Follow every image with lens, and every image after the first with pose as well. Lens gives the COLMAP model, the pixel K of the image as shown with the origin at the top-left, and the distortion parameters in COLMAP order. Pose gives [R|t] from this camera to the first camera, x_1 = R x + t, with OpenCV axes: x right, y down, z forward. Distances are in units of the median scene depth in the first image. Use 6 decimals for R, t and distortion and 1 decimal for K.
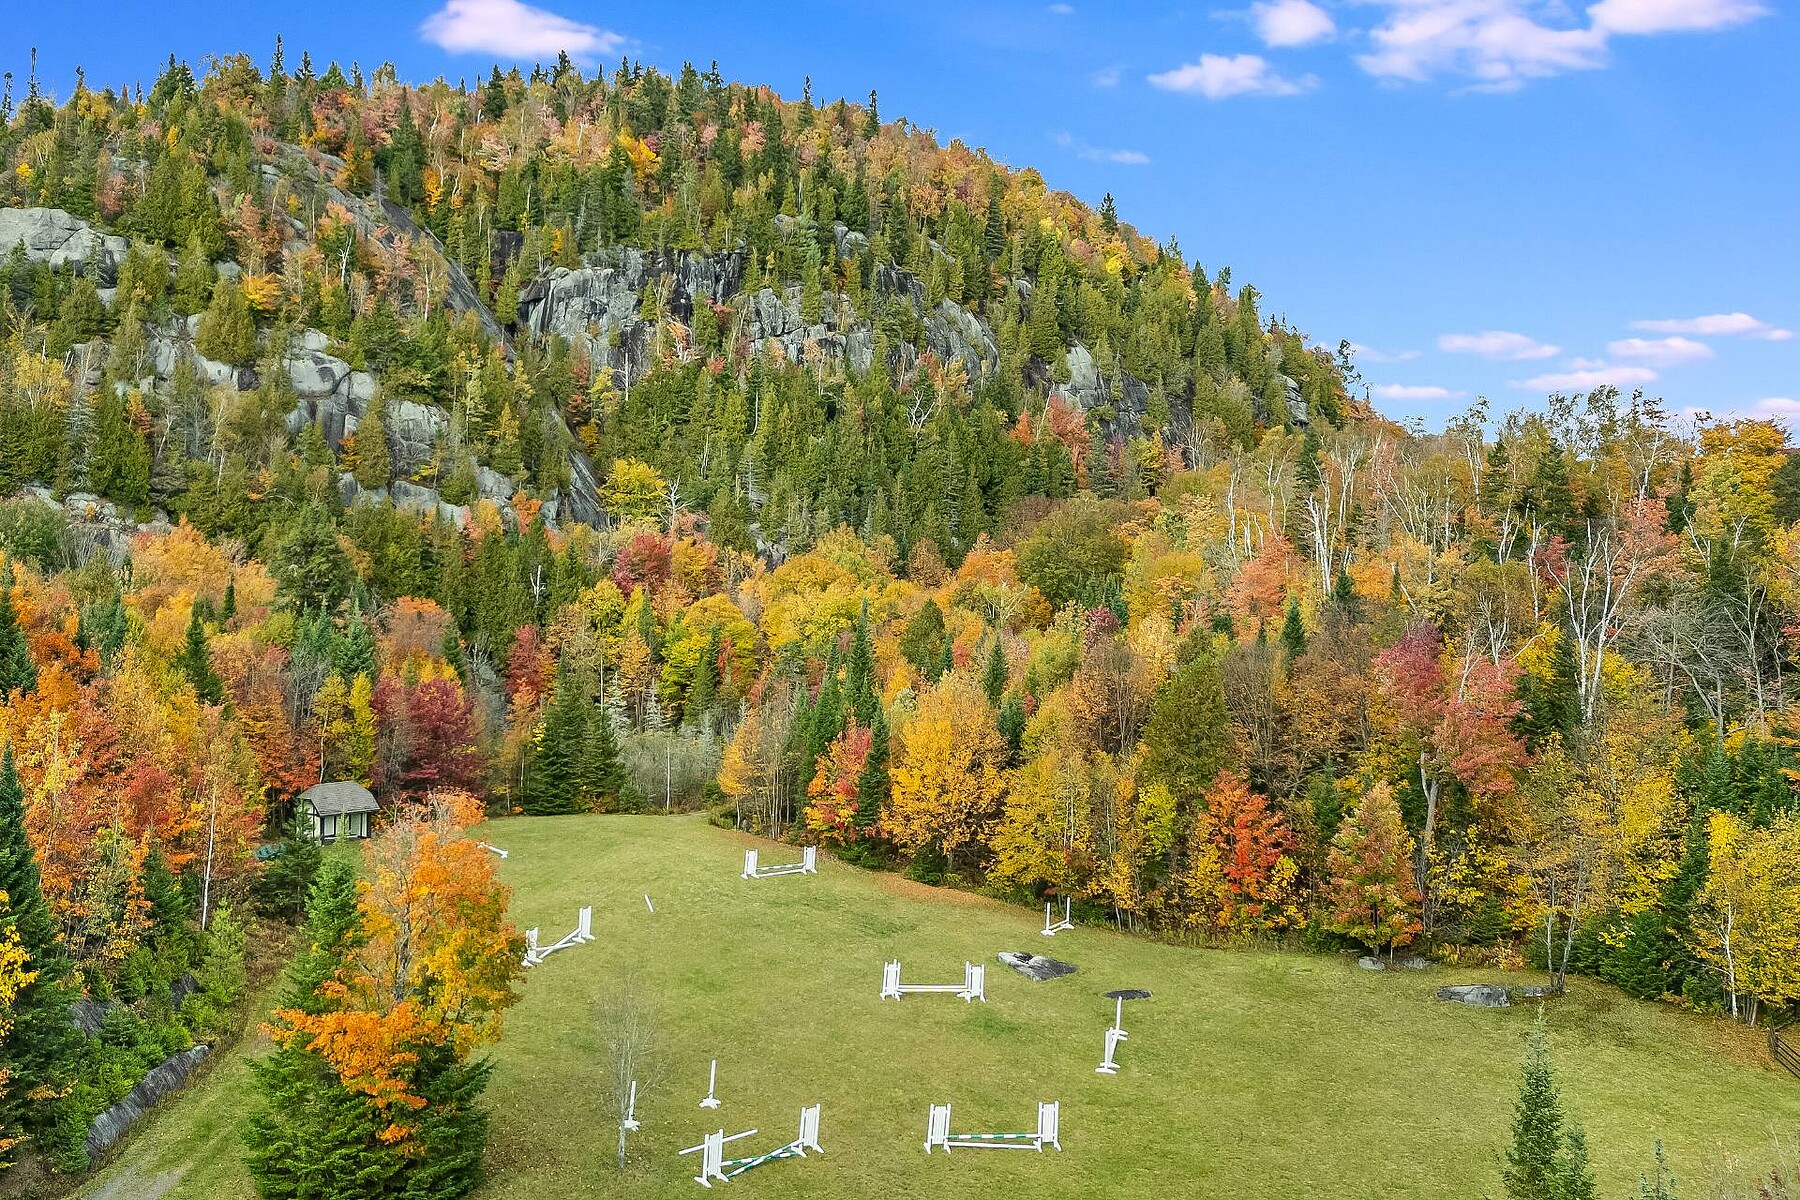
lens RADIAL K [[1471.0, 0, 919.4], [0, 1471.0, 593.5], [0, 0, 1]] dist [0.061549, -0.034069]
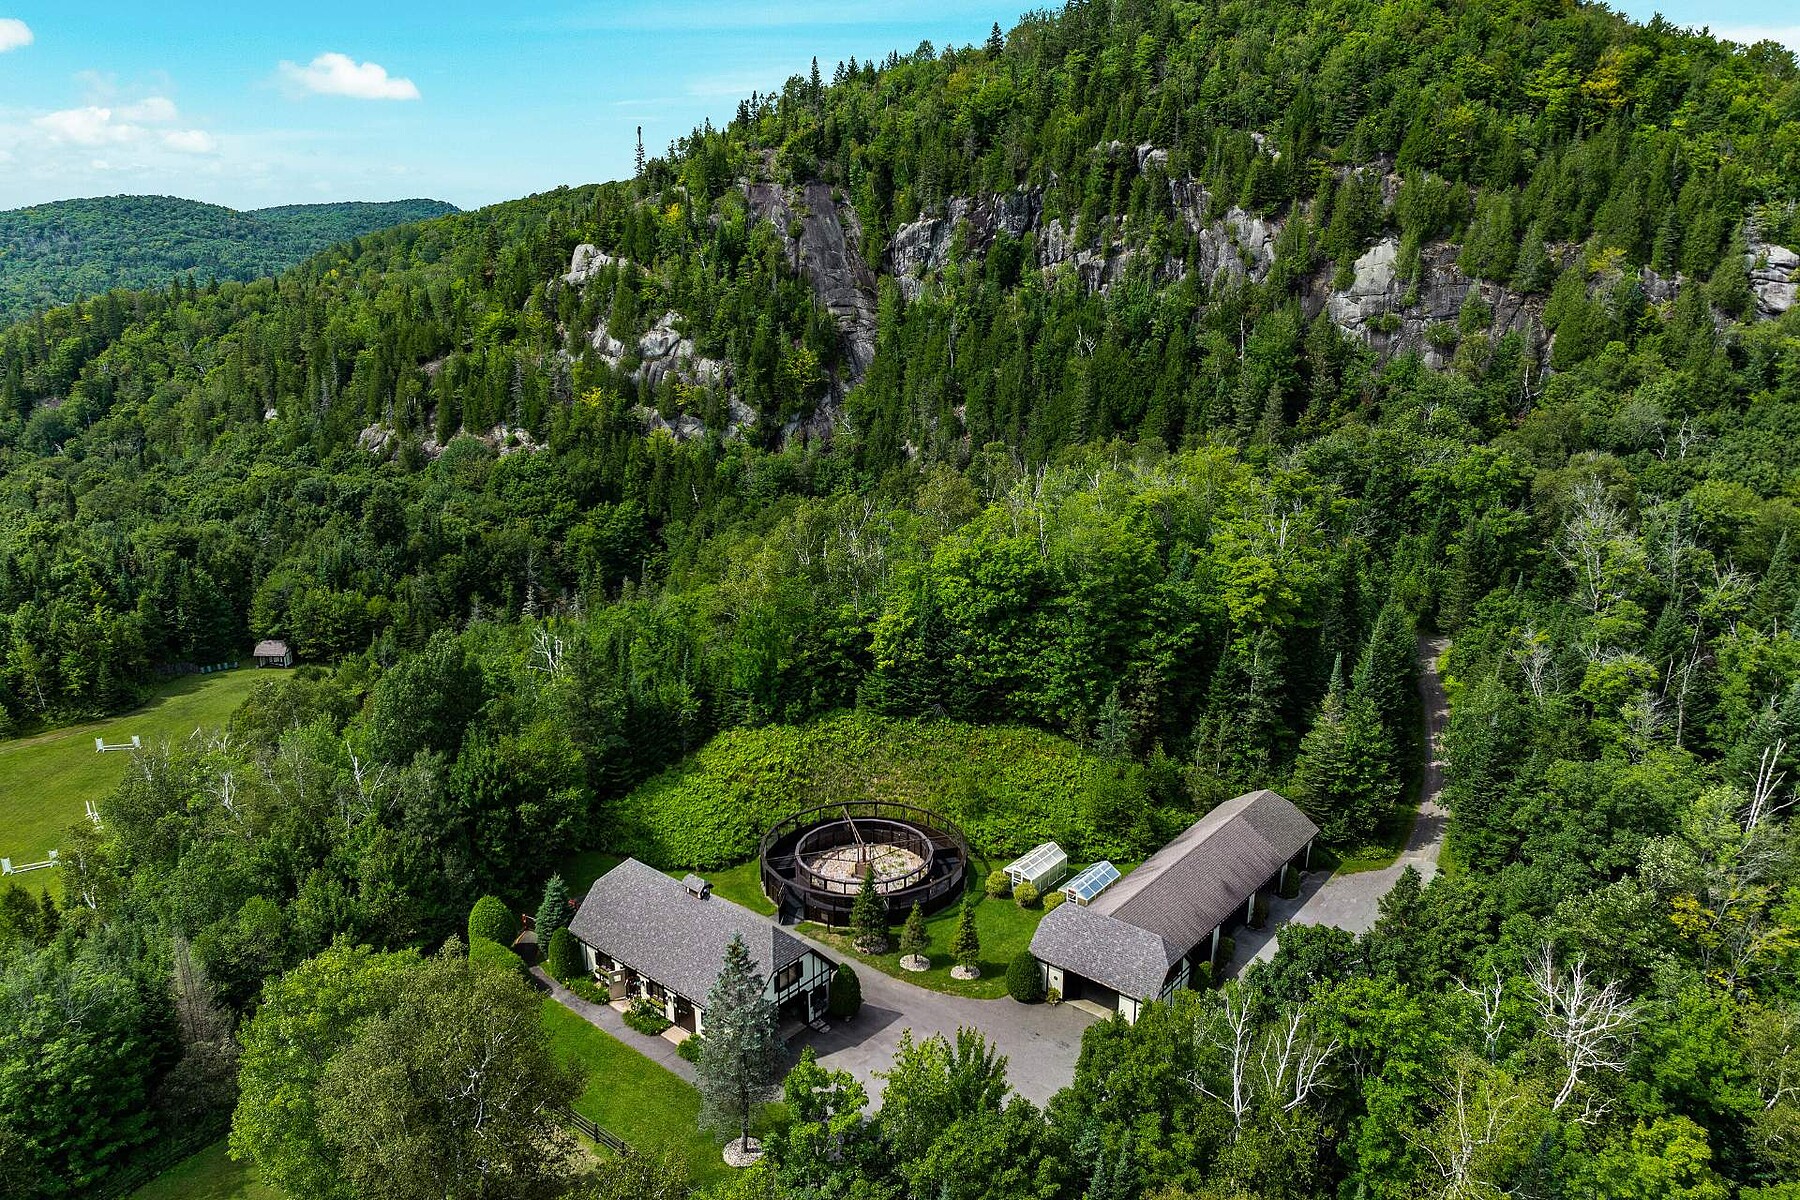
lens RADIAL K [[1262.5, 0, 897.4], [0, 1262.5, 592.4], [0, 0, 1]] dist [-0.054771, 0.028991]
pose [[0.562614, 0.194879, -0.803423, 0.718966], [0.001867, 0.971518, 0.236959, -0.168894], [0.826718, -0.134817, 0.546226, 0.352881]]
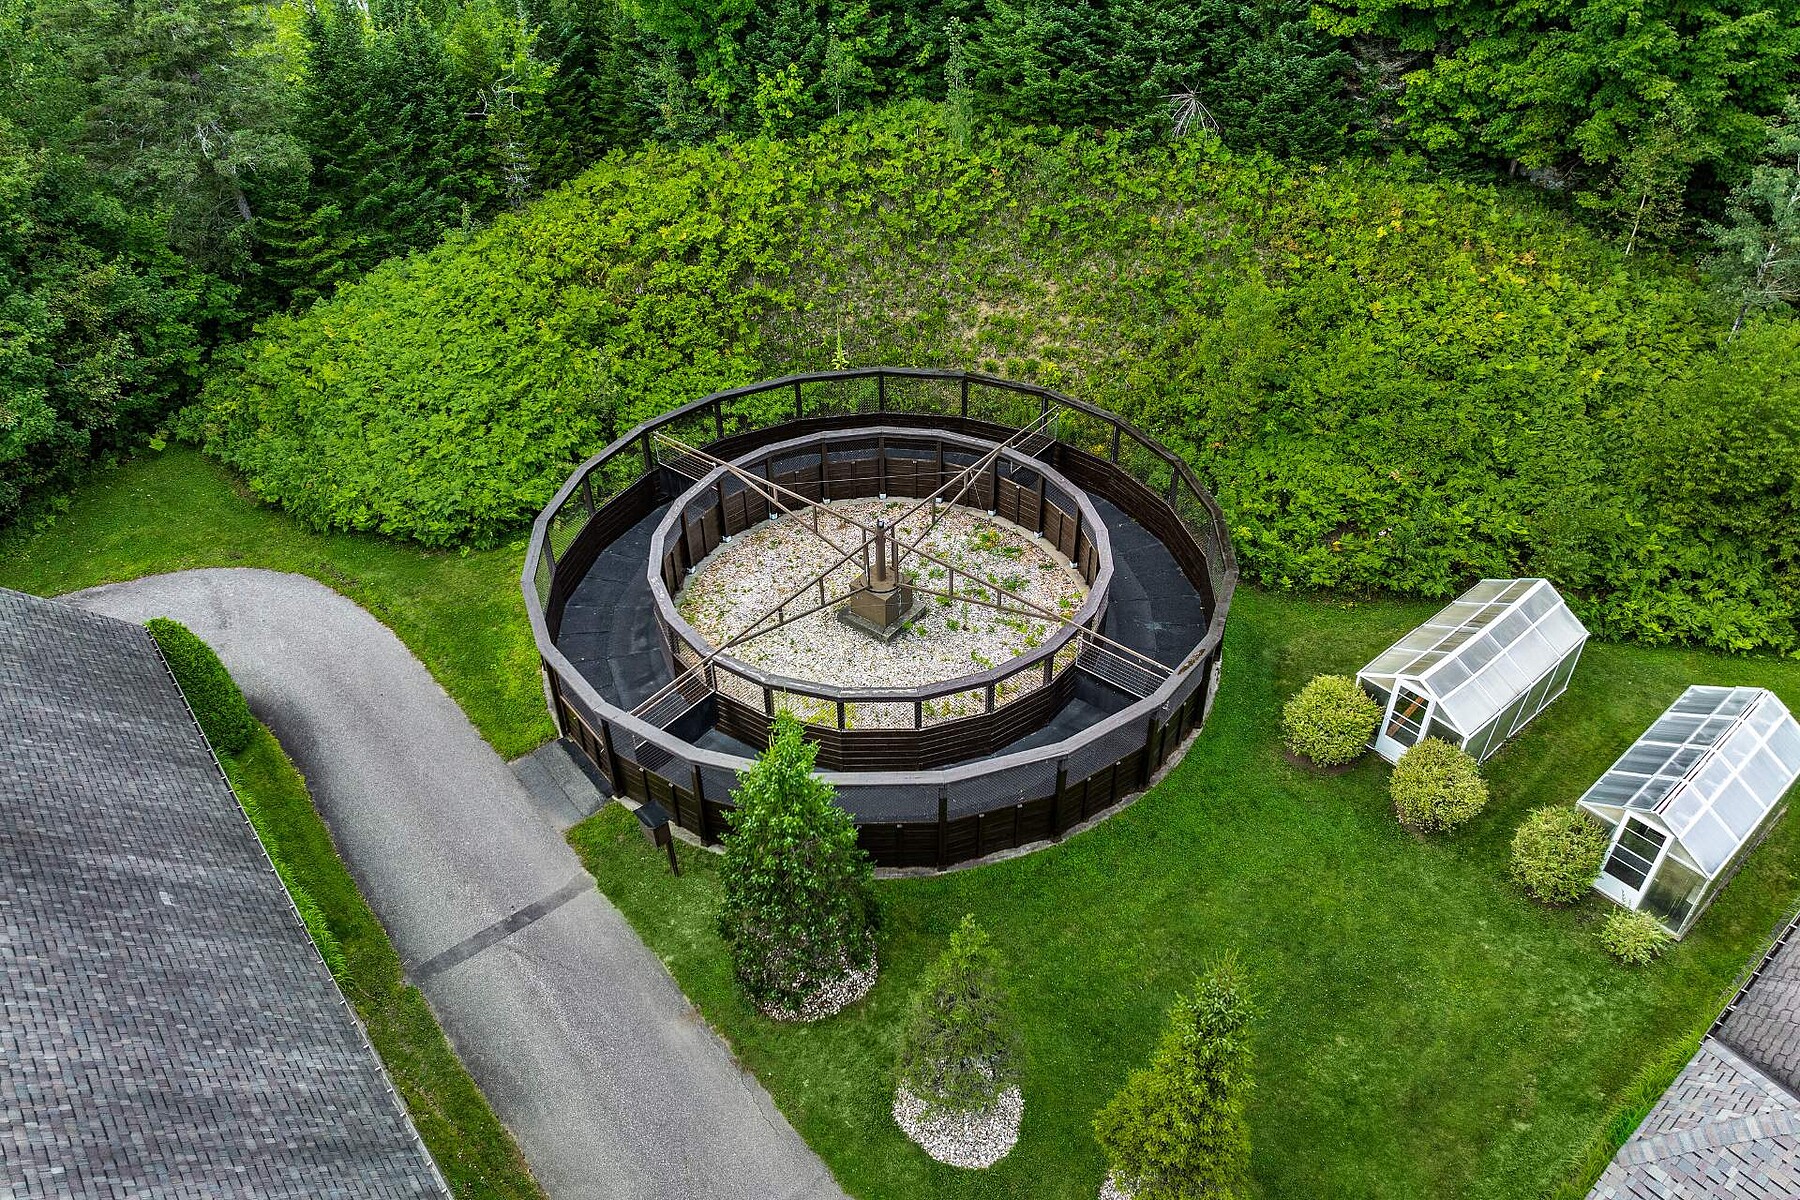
lens RADIAL K [[1262.5, 0, 902.6], [0, 1262.5, 597.2], [0, 0, 1]] dist [-0.054771, 0.028991]
pose [[0.395802, 0.533003, -0.747829, 0.484787], [0.005272, 0.812998, 0.582242, -0.052188], [0.918321, -0.234395, 0.318976, 0.525957]]
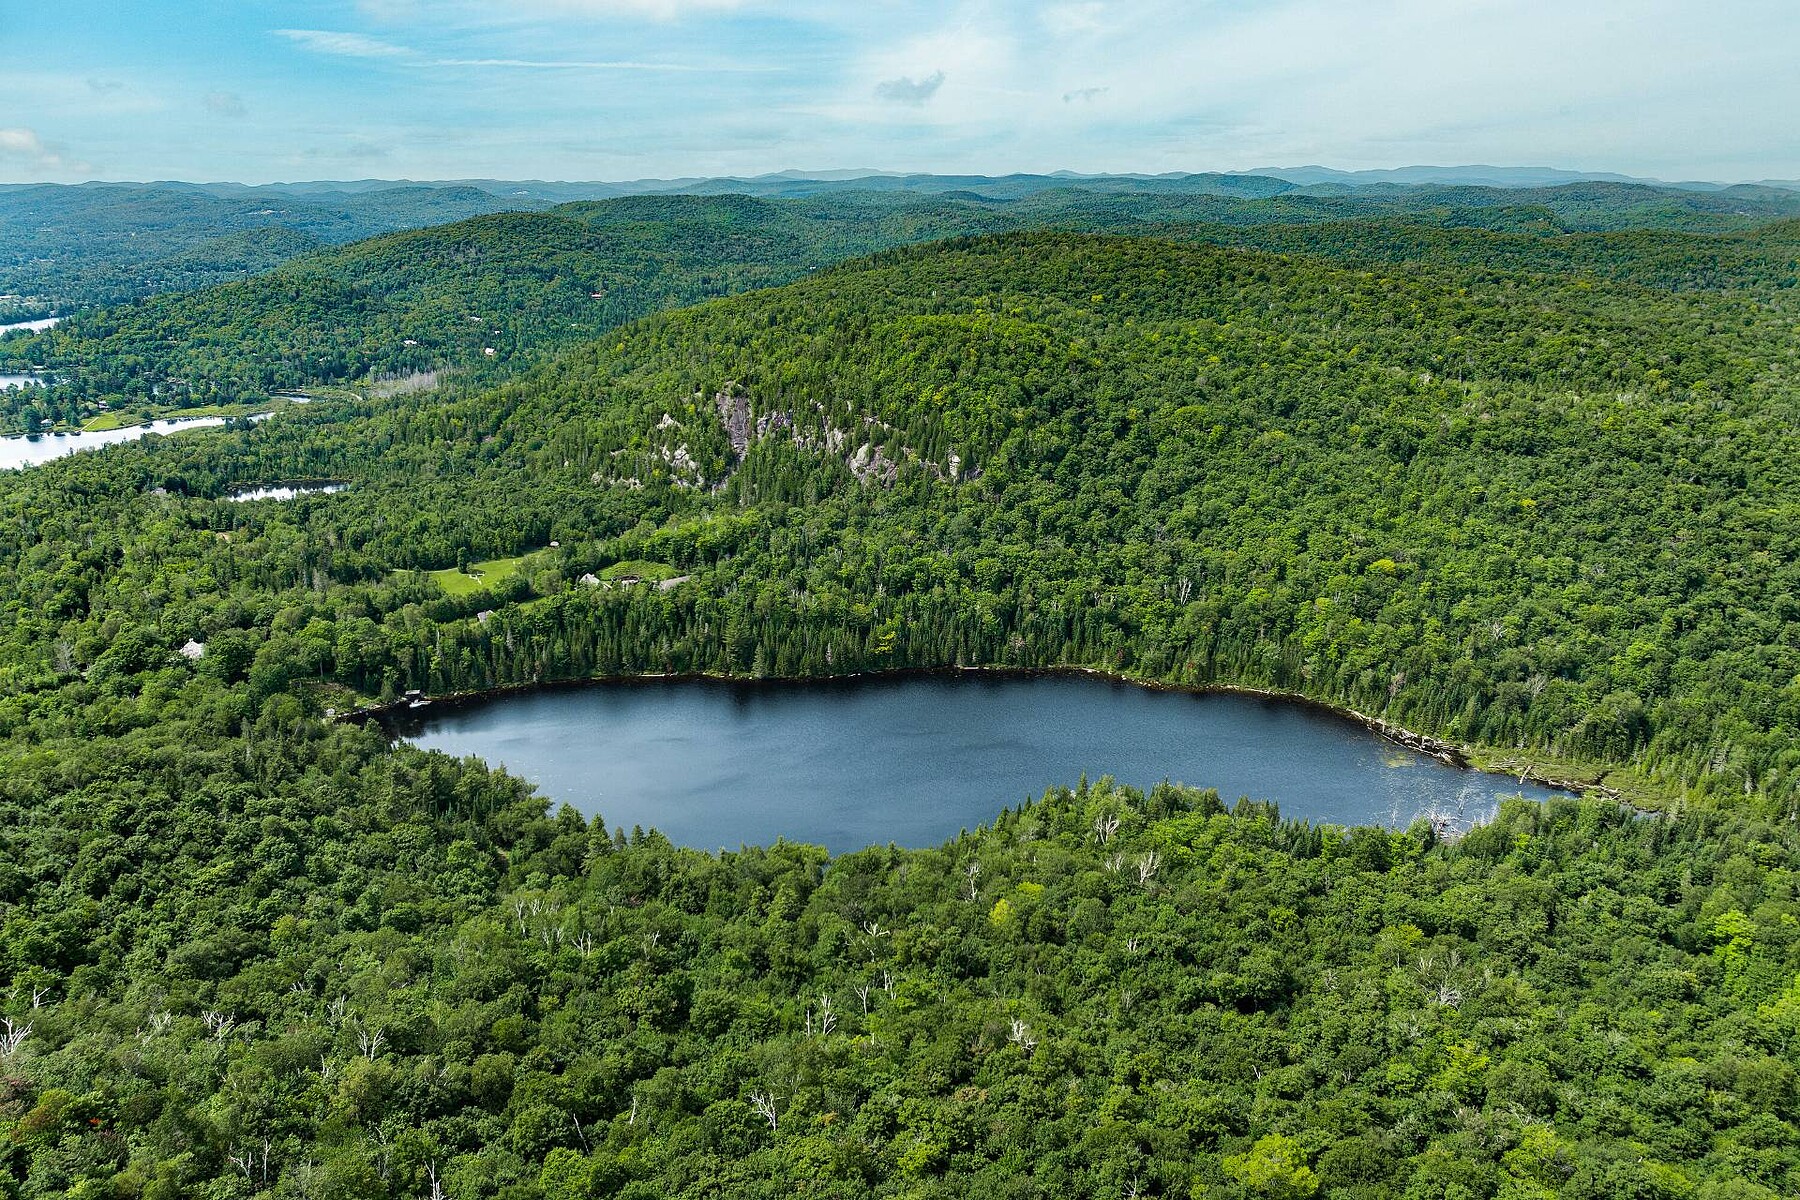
lens RADIAL K [[1262.5, 0, 906.3], [0, 1262.5, 594.2], [0, 0, 1]] dist [-0.054771, 0.028991]
pose [[0.344437, 0.266635, -0.900149, 3.049236], [-0.008092, 0.959628, 0.281157, -0.720196], [0.938774, -0.089556, 0.332689, 0.221055]]
